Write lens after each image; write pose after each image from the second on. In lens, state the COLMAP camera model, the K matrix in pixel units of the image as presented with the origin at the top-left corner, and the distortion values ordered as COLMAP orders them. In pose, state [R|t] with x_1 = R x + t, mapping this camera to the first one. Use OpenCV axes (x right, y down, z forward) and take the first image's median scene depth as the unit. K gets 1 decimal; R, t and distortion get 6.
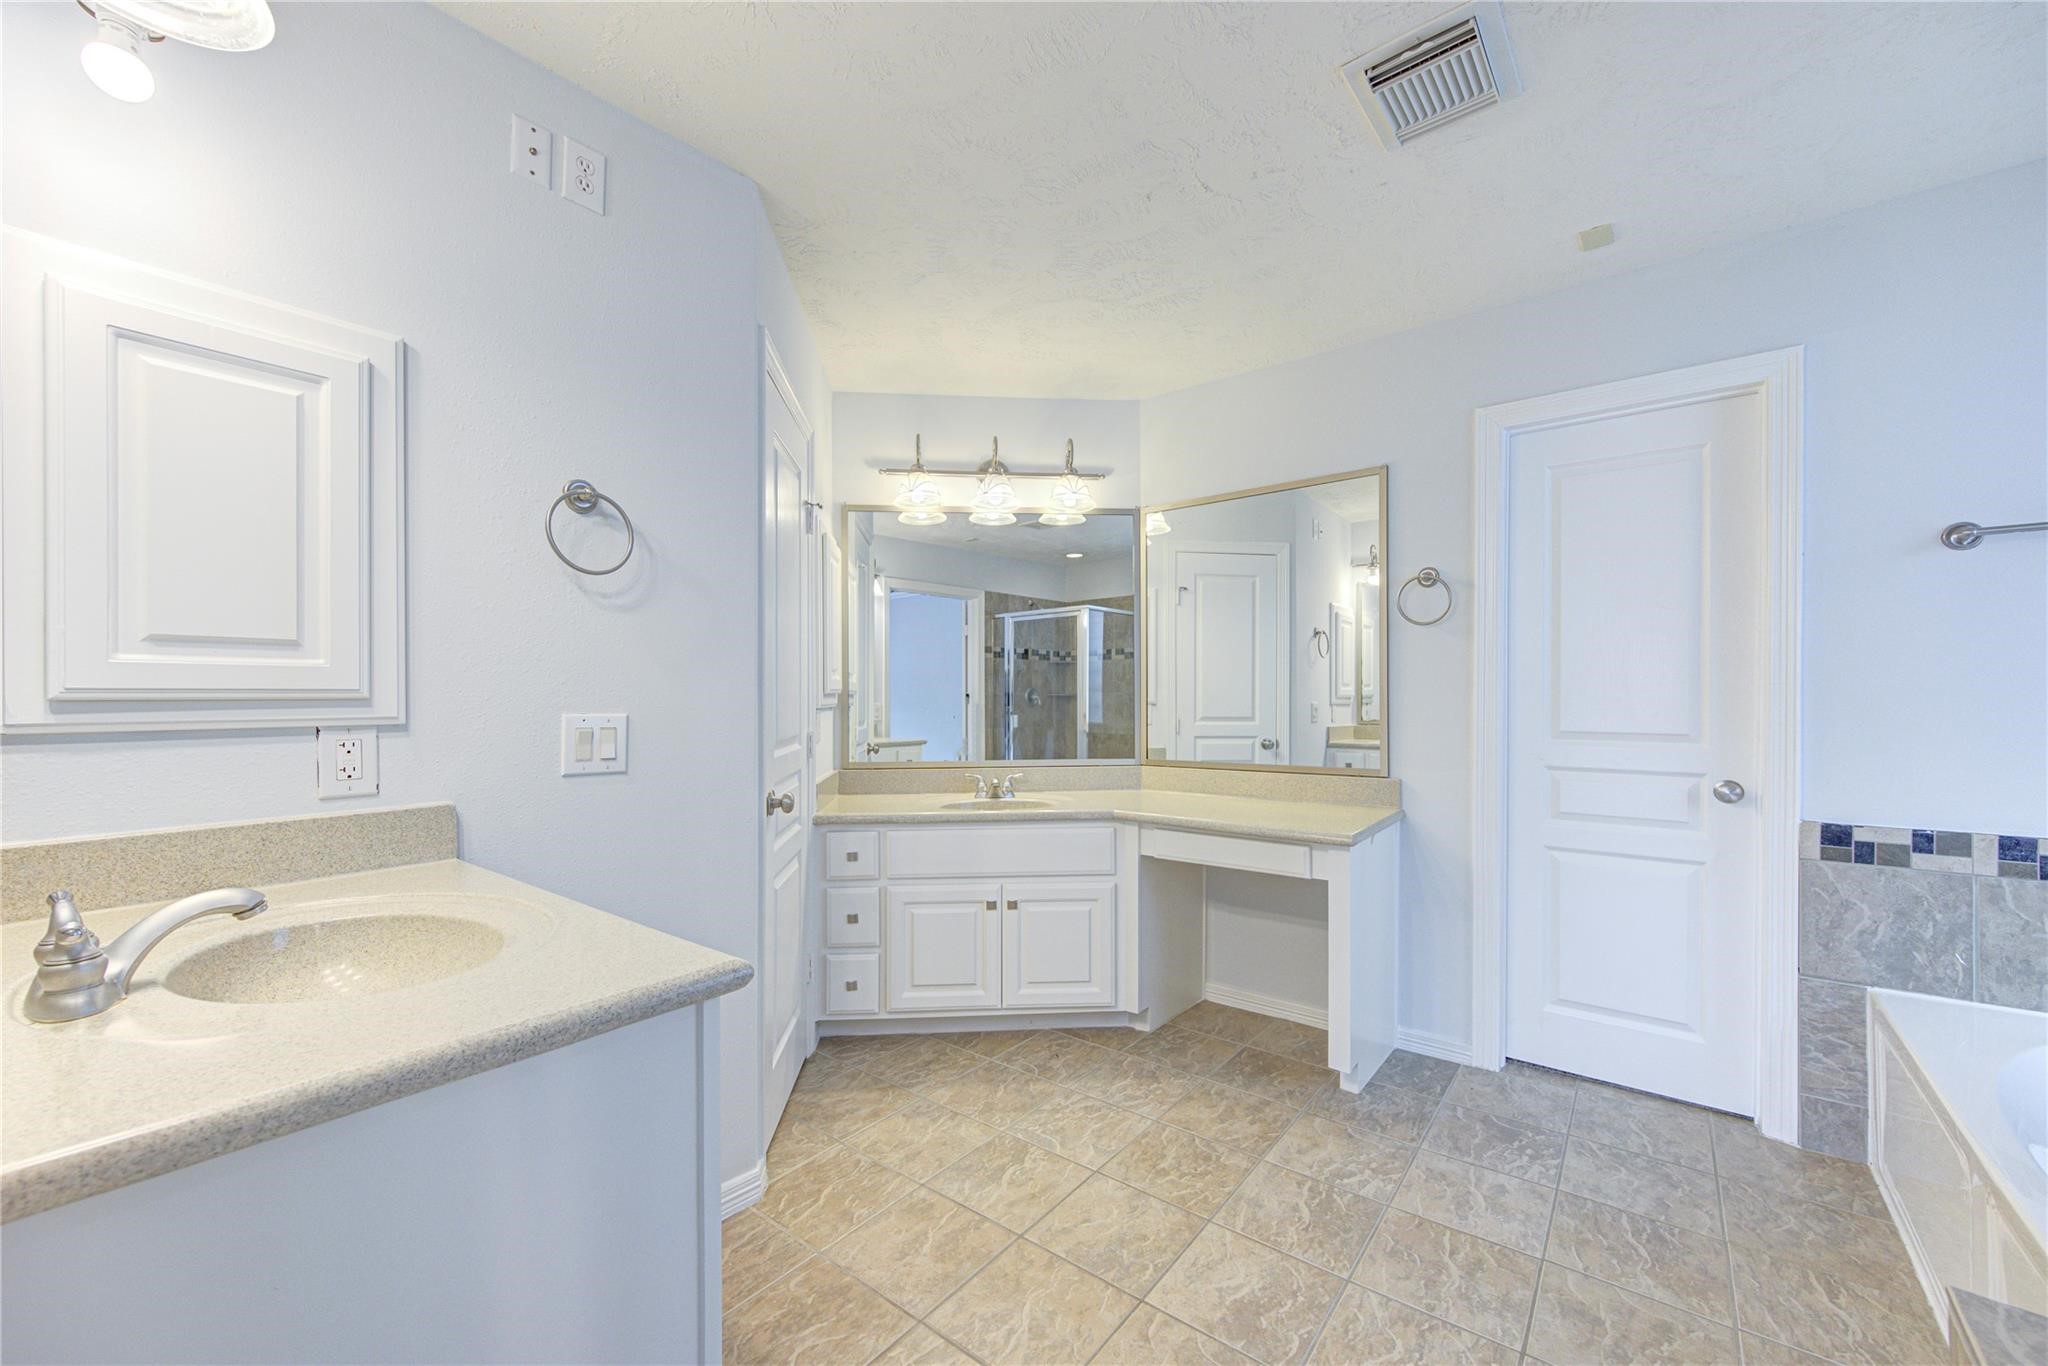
lens RADIAL K [[801.0, 0, 1030.6], [0, 801.0, 691.1], [0, 0, 1]] dist [-0.000707, -0.000027]
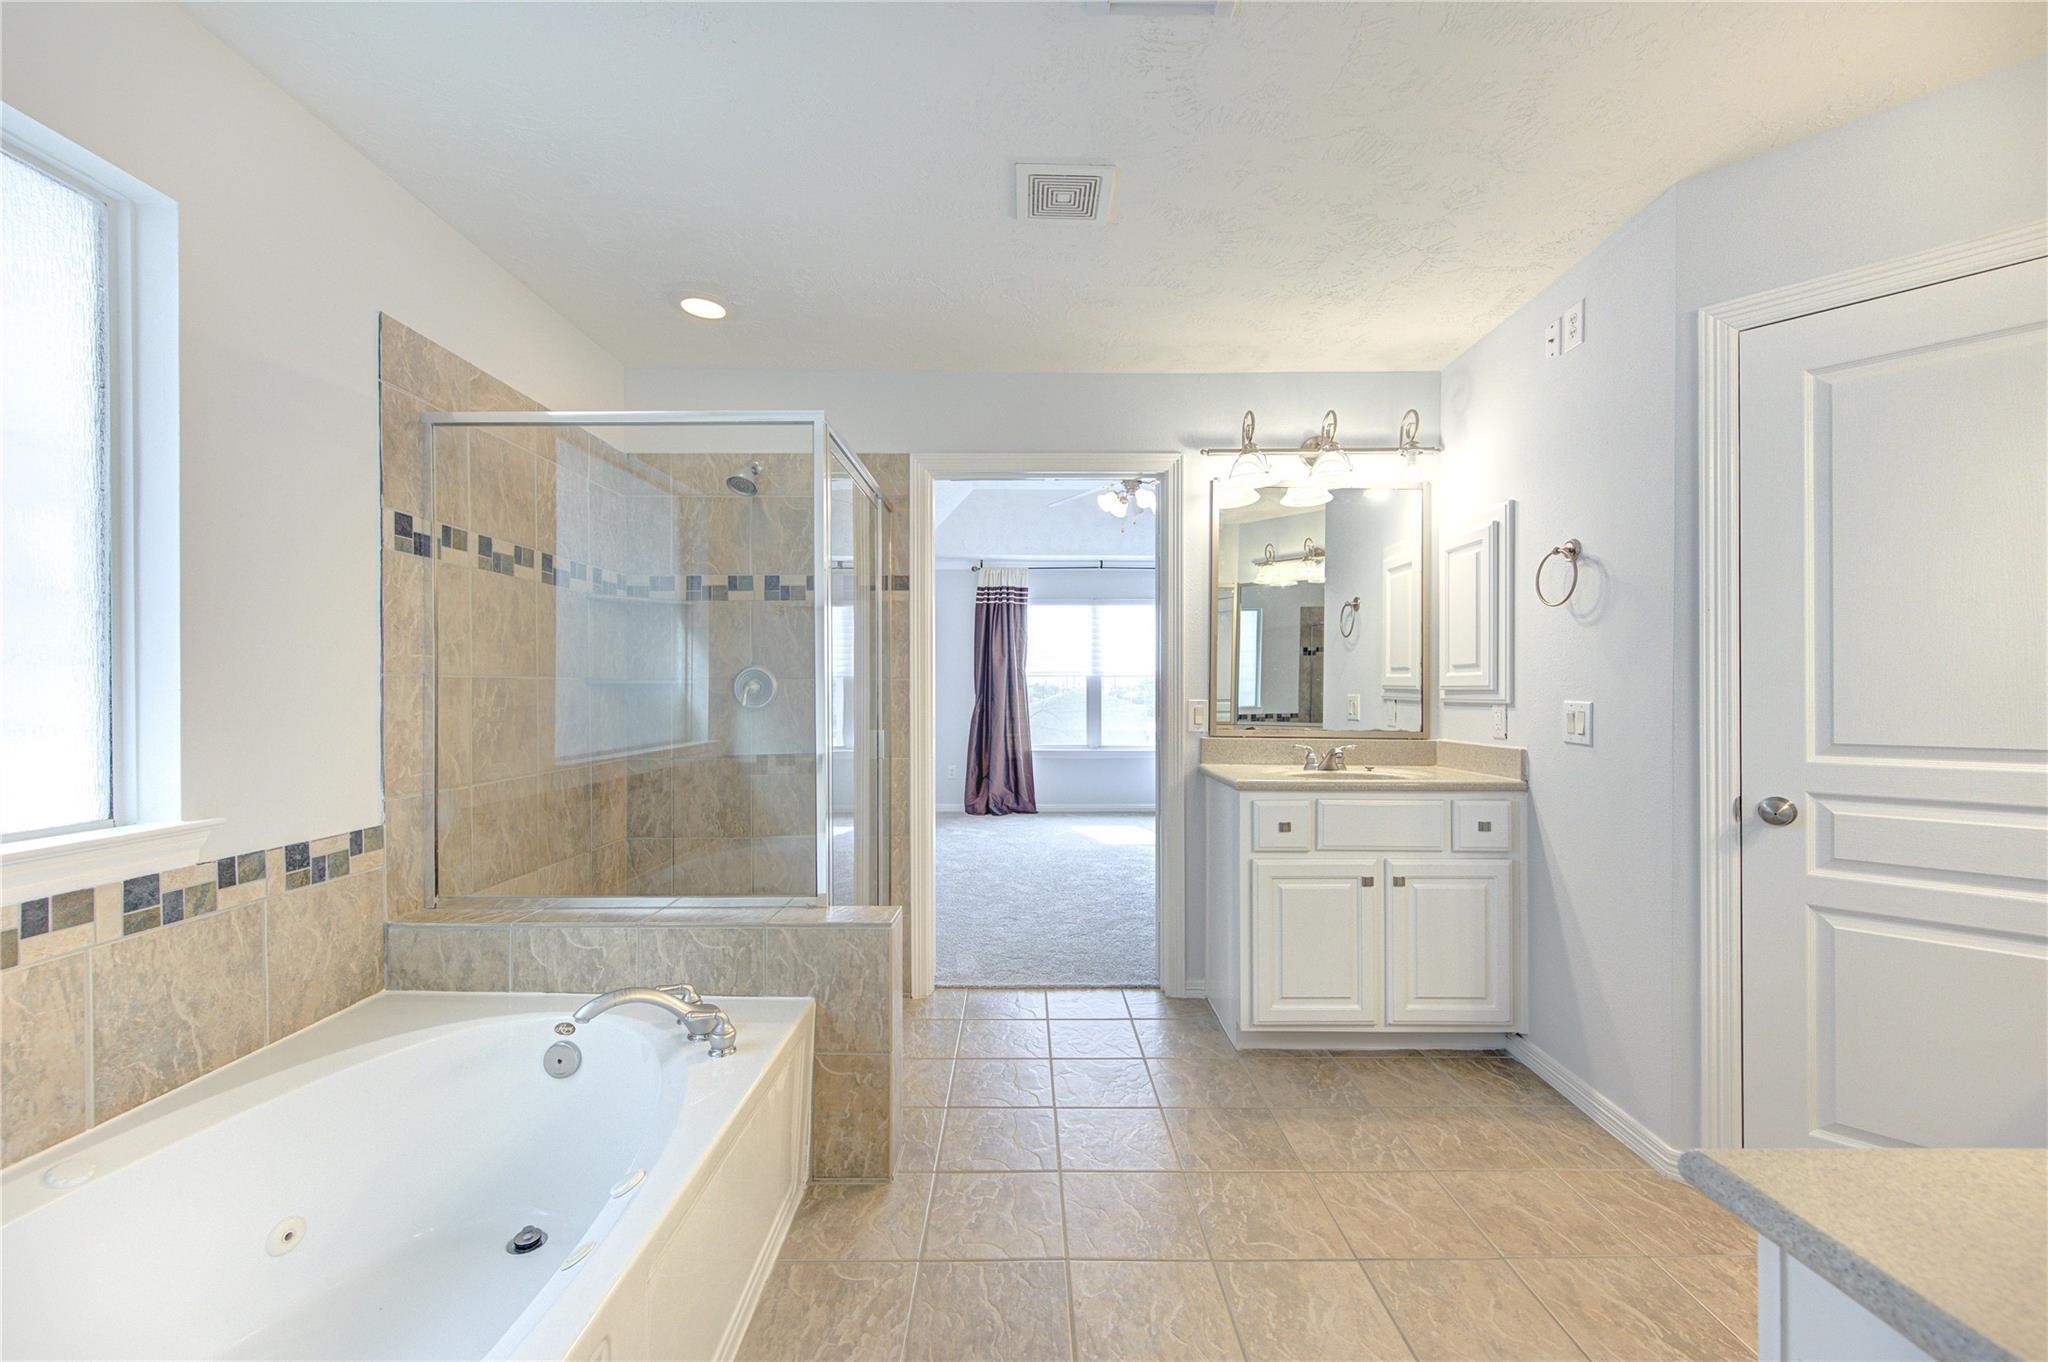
lens RADIAL K [[802.9, 0, 1024.5], [0, 802.9, 687.4], [0, 0, 1]] dist [-0.000045, -0.000002]
pose [[-0.782625, 0.000954, -0.622492, 1.107212], [0.003434, 0.999990, -0.002785, 0.004630], [0.622484, -0.004317, -0.782621, 1.508586]]
